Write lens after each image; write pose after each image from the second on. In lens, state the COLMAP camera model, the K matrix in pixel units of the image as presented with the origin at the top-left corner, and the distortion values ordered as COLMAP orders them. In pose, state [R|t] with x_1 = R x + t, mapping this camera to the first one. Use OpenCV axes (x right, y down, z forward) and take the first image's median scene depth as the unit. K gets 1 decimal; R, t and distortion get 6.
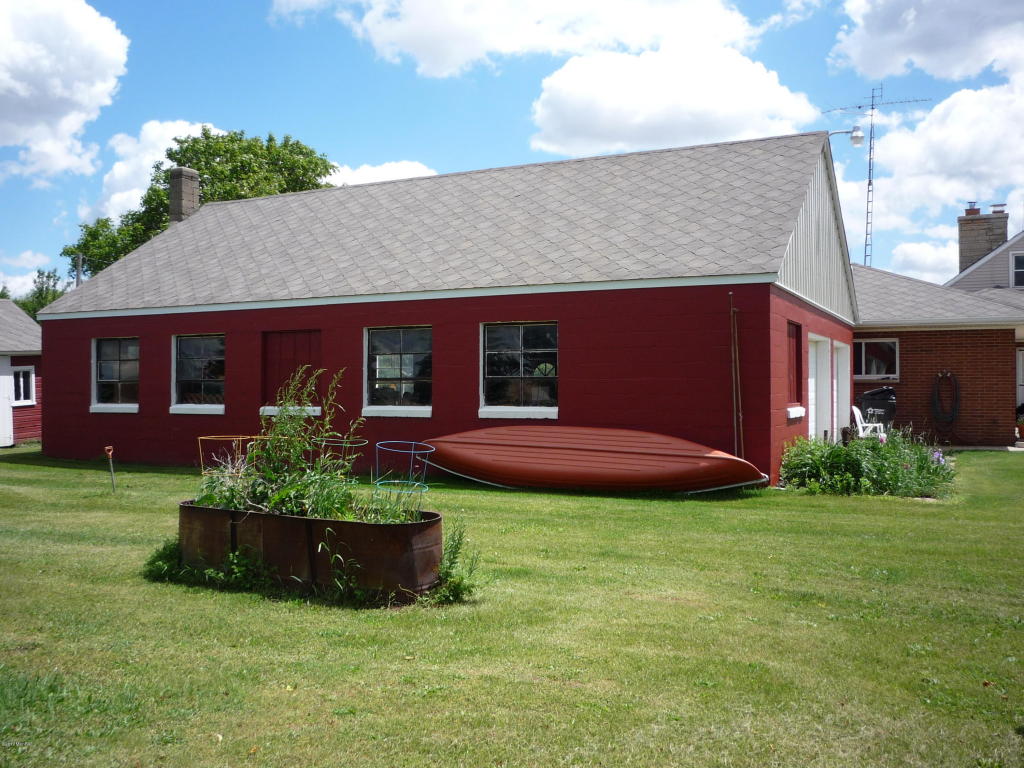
lens RADIAL K [[961.5, 0, 517.9], [0, 961.5, 427.2], [0, 0, 1]] dist [-0.045000, 0.000000]
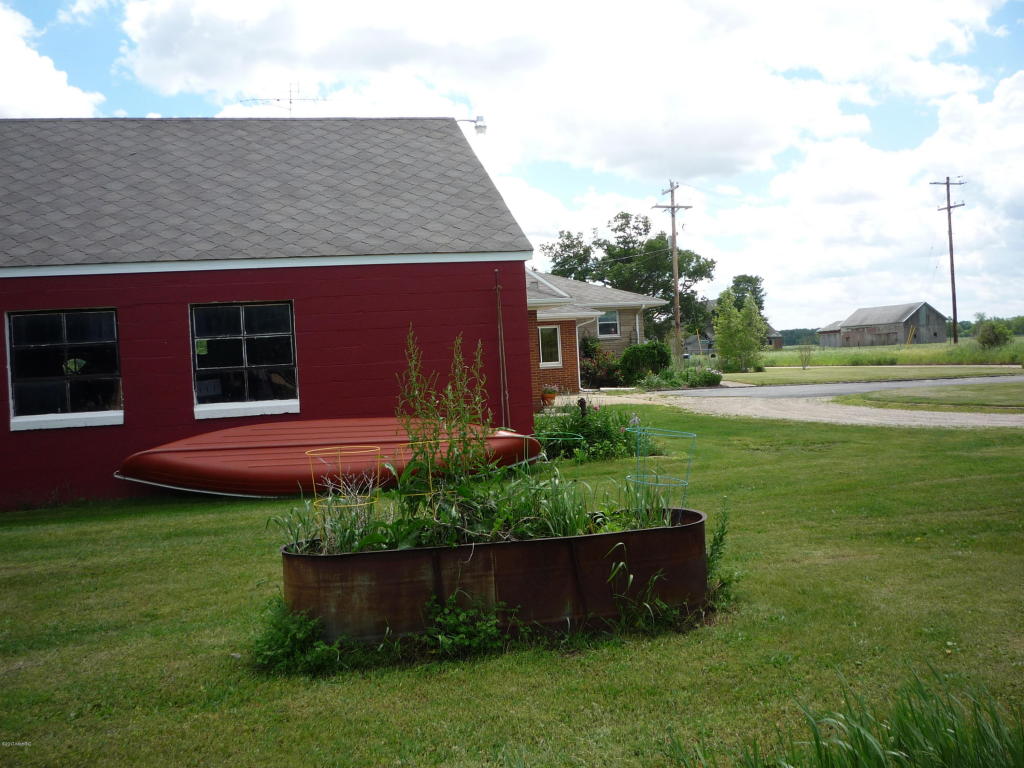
lens RADIAL K [[961.5, 0, 507.5], [0, 961.5, 375.3], [0, 0, 1]] dist [-0.045000, 0.000000]
pose [[0.768980, -0.048046, 0.637465, -0.221510], [0.080978, 0.996460, -0.022581, -0.004605], [-0.634124, 0.068985, 0.770148, 0.136912]]
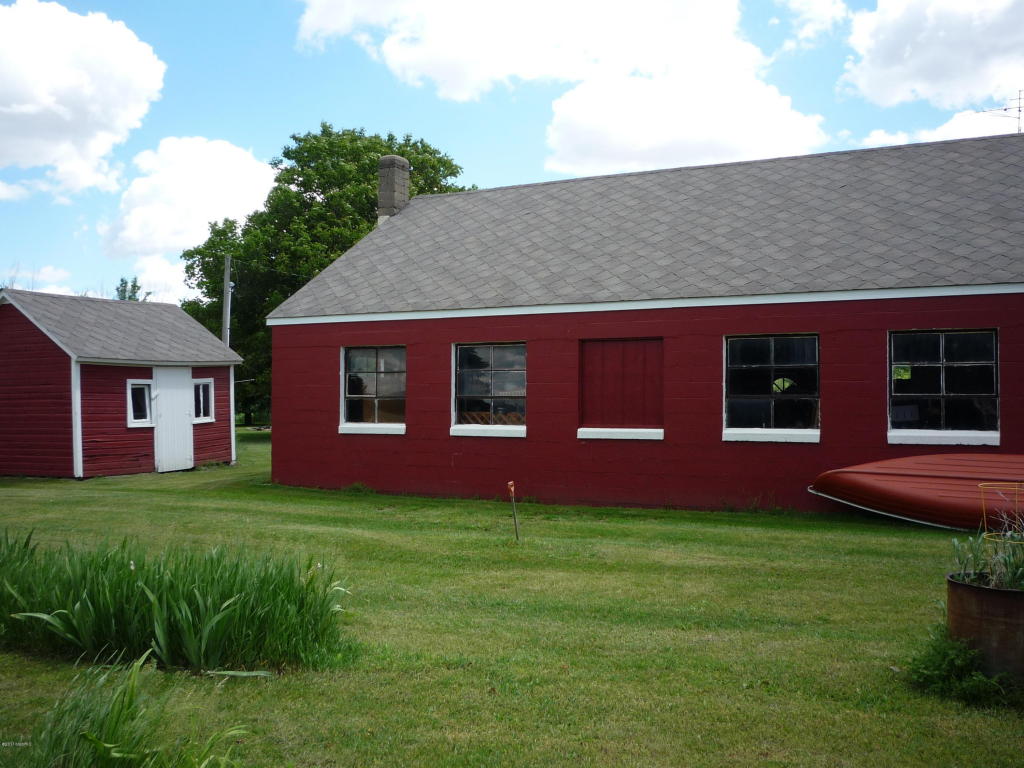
lens RADIAL K [[961.5, 0, 515.5], [0, 961.5, 377.0], [0, 0, 1]] dist [-0.045000, 0.000000]
pose [[0.999926, 0.005426, -0.010886, -0.222592], [-0.006190, 0.997425, -0.071451, -0.004110], [0.010470, 0.071513, 0.997385, 0.115188]]
